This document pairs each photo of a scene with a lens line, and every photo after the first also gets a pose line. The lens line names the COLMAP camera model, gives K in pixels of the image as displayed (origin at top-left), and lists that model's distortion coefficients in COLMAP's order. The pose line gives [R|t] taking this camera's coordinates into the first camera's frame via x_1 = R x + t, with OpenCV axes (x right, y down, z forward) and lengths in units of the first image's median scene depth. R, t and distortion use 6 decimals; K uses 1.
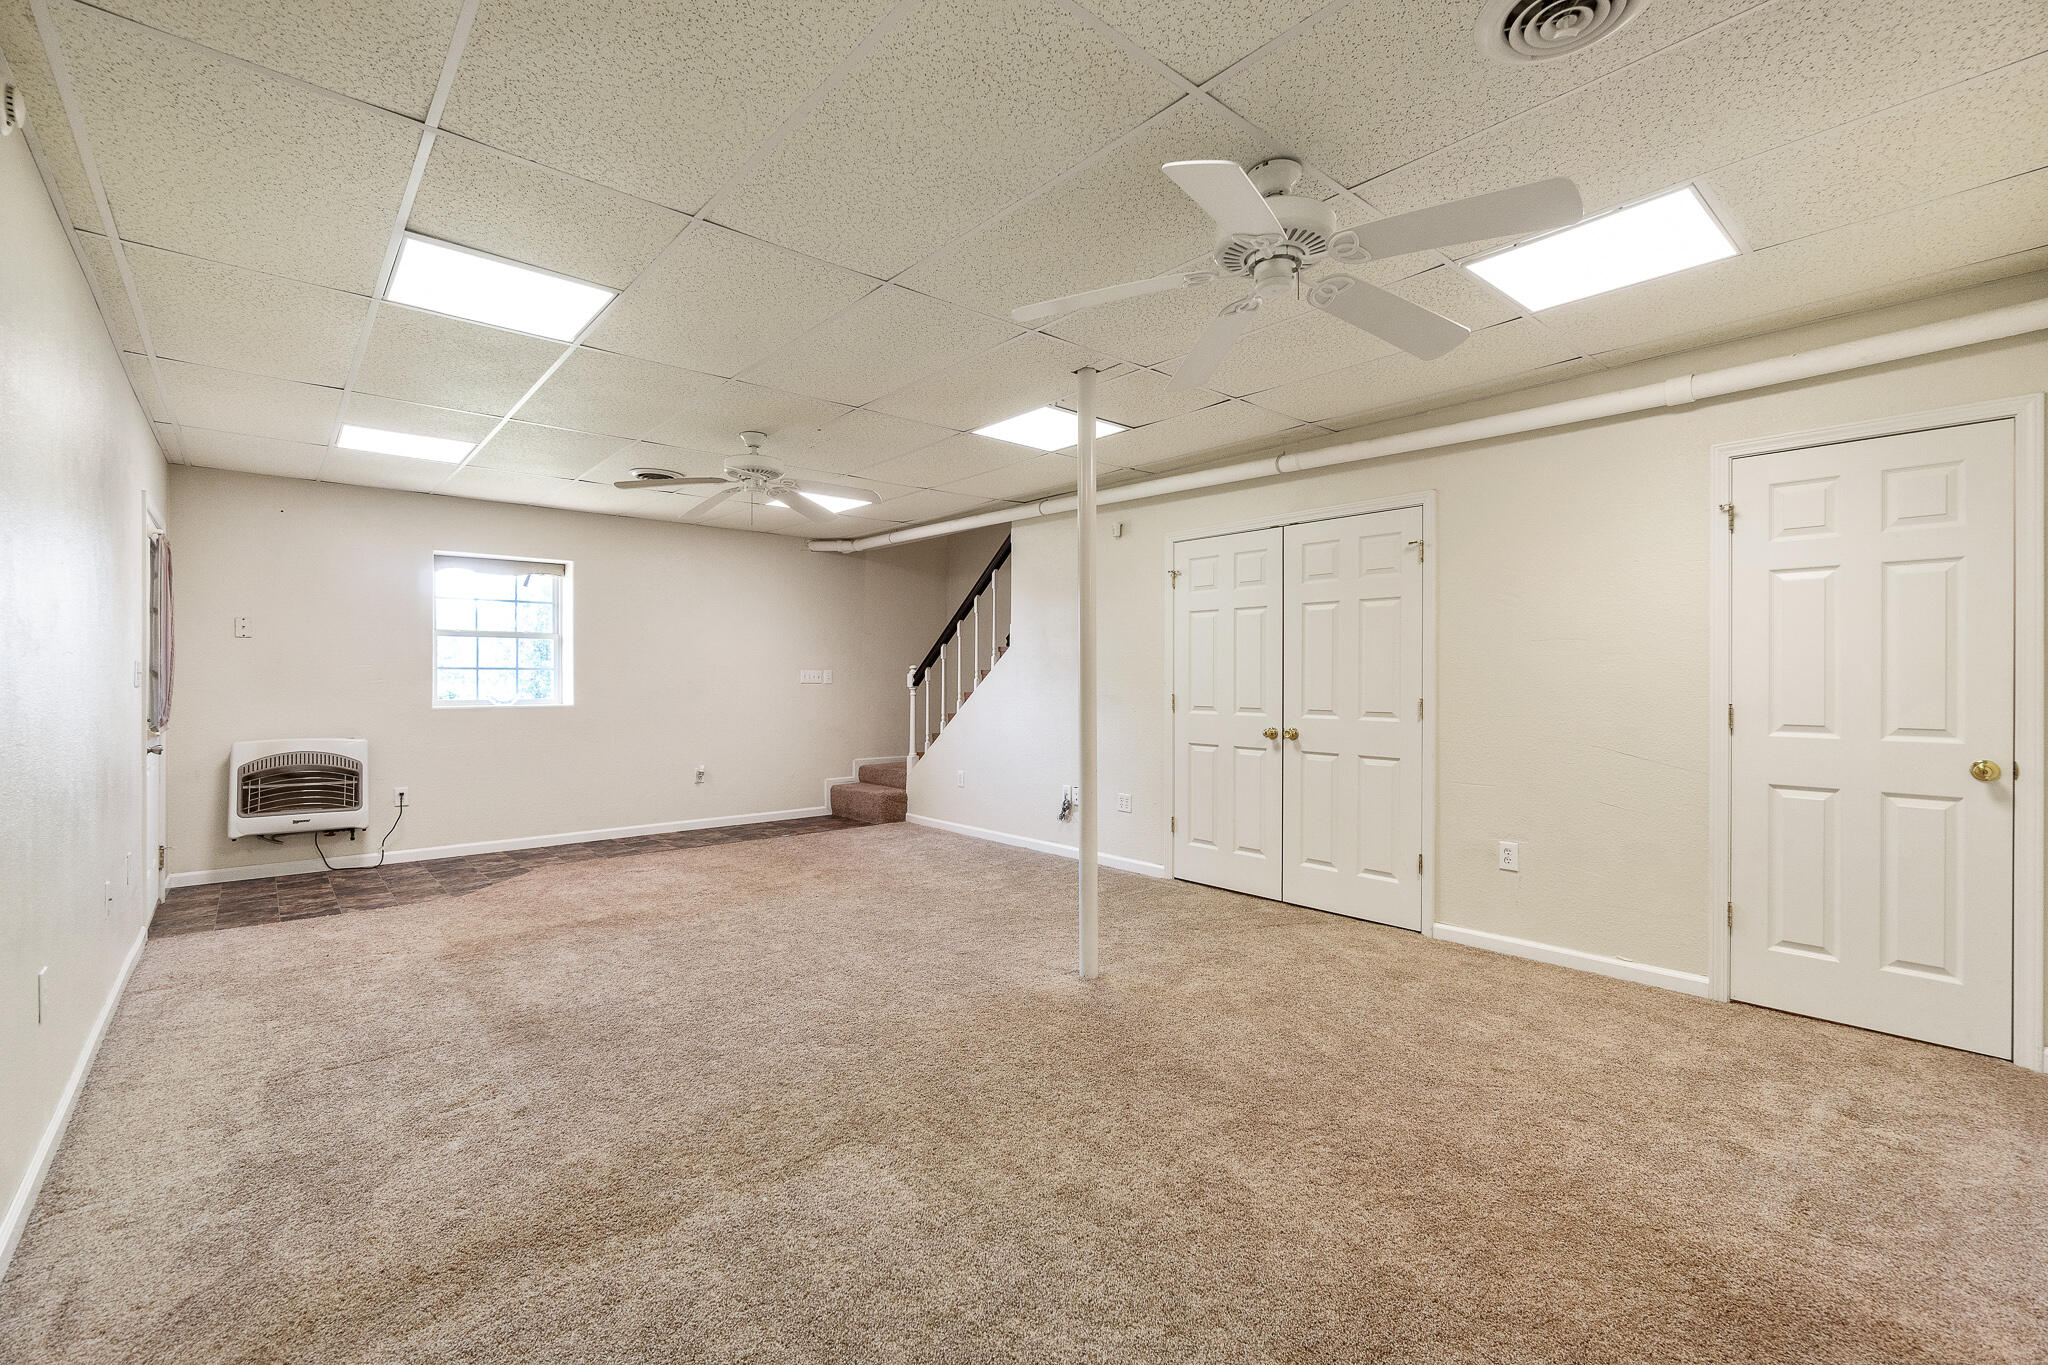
lens RADIAL K [[887.0, 0, 1028.4], [0, 887.0, 692.0], [0, 0, 1]] dist [-0.002640, 0.000808]
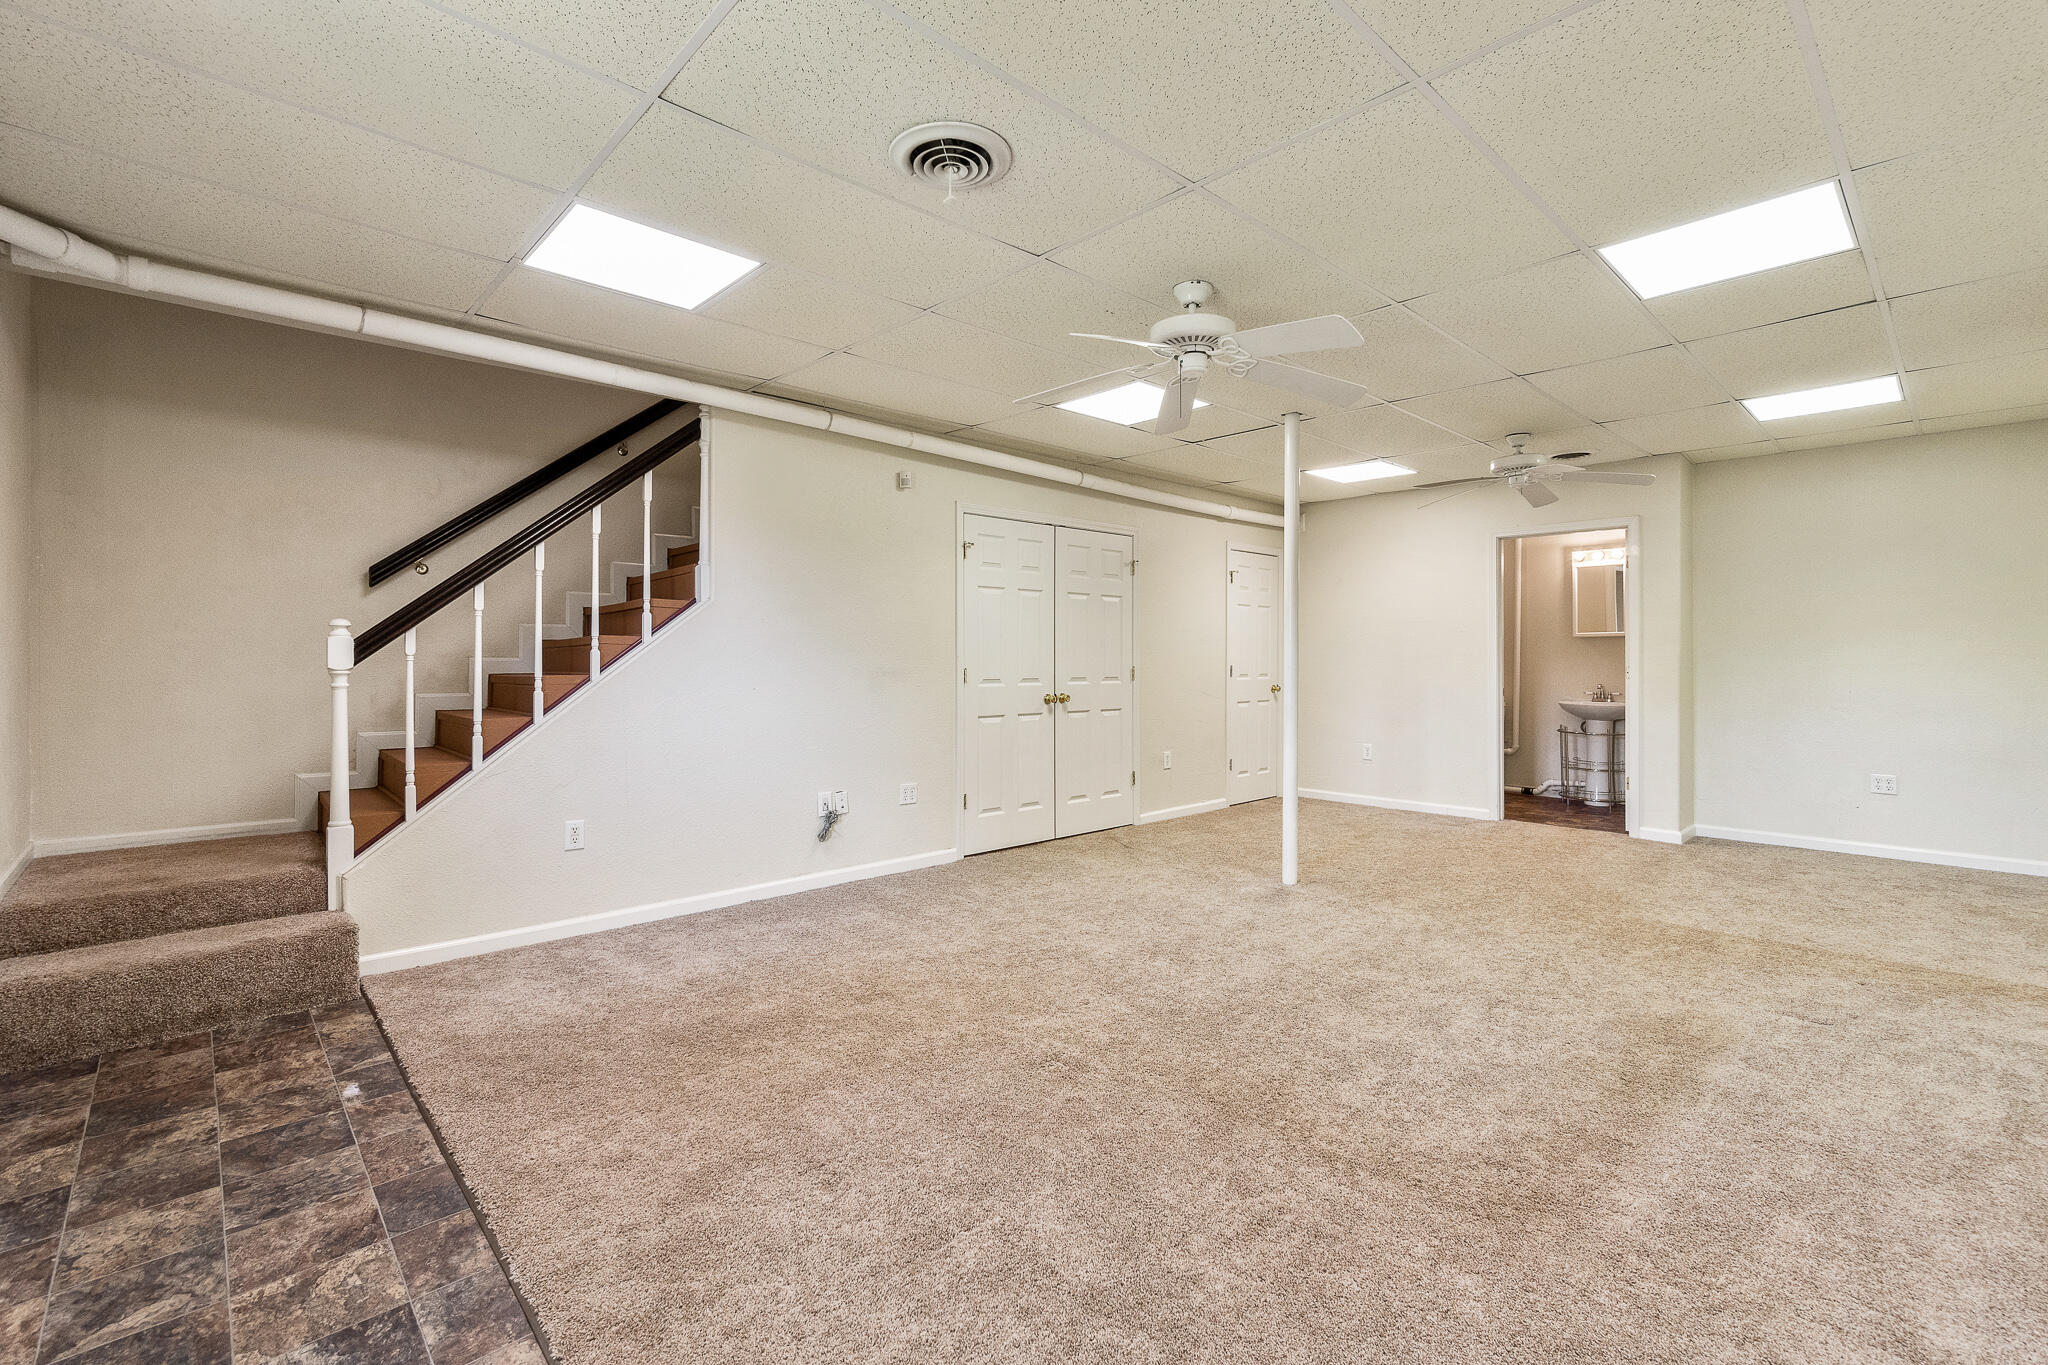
lens RADIAL K [[890.2, 0, 1022.2], [0, 890.2, 659.4], [0, 0, 1]] dist [-0.000708, 0.000205]
pose [[-0.039281, -0.003597, 0.999222, -0.900769], [0.012369, 0.999915, 0.004086, -0.011492], [-0.999152, 0.012520, -0.039234, 1.075969]]
